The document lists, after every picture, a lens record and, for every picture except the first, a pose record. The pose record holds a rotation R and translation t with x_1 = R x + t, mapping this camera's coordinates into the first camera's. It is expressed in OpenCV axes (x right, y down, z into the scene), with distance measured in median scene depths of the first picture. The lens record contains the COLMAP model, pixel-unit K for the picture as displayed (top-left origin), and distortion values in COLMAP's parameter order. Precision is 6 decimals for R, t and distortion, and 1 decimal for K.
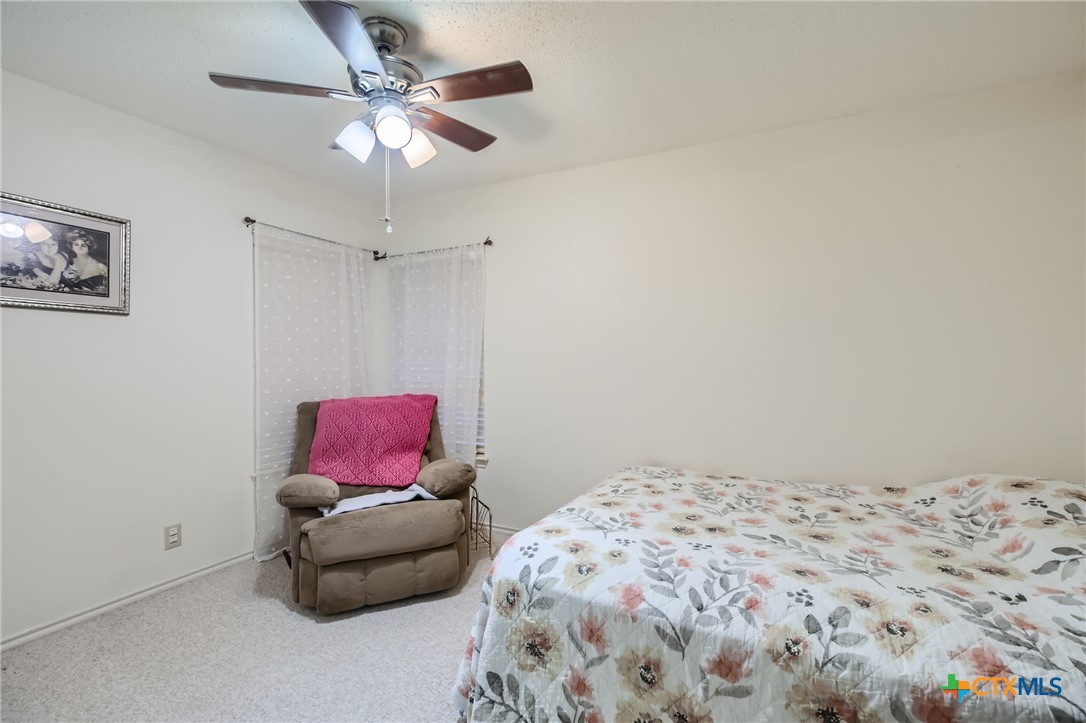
lens RADIAL K [[492.4, 0, 535.4], [0, 492.4, 362.9], [0, 0, 1]] dist [0.007828, 0.001576]
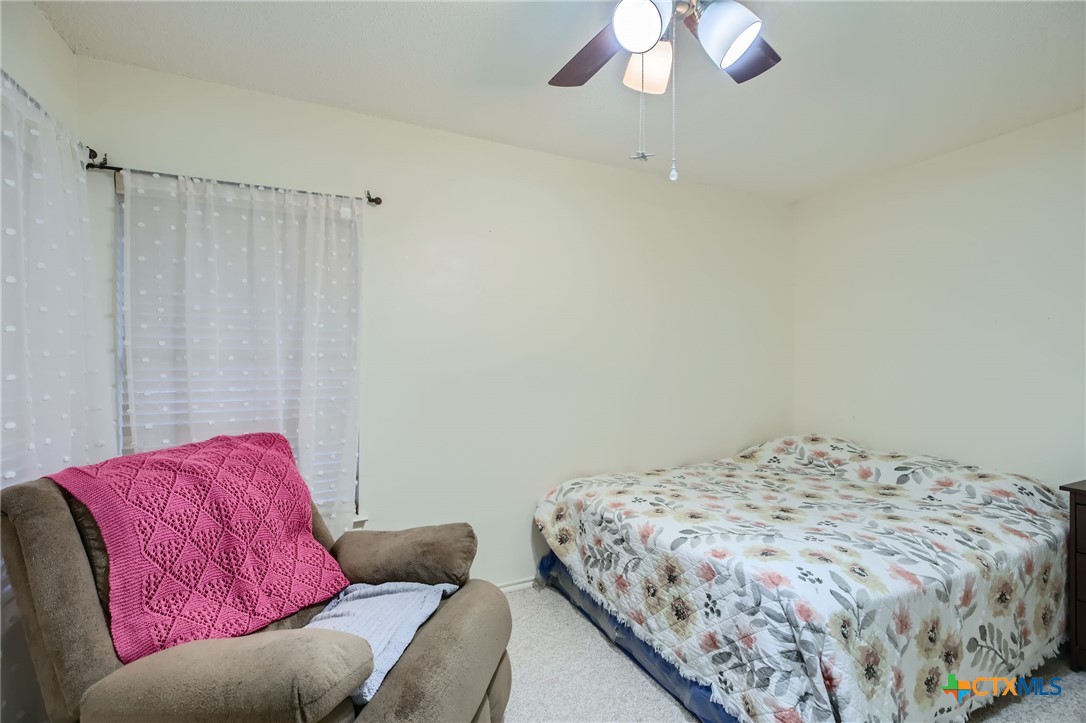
lens RADIAL K [[492.4, 0, 539.1], [0, 492.4, 359.6], [0, 0, 1]] dist [0.007828, 0.001576]
pose [[0.599621, 0.001791, 0.800282, -1.144411], [0.015098, 0.999794, -0.013551, -0.021053], [-0.800142, 0.020208, 0.599470, 0.915277]]
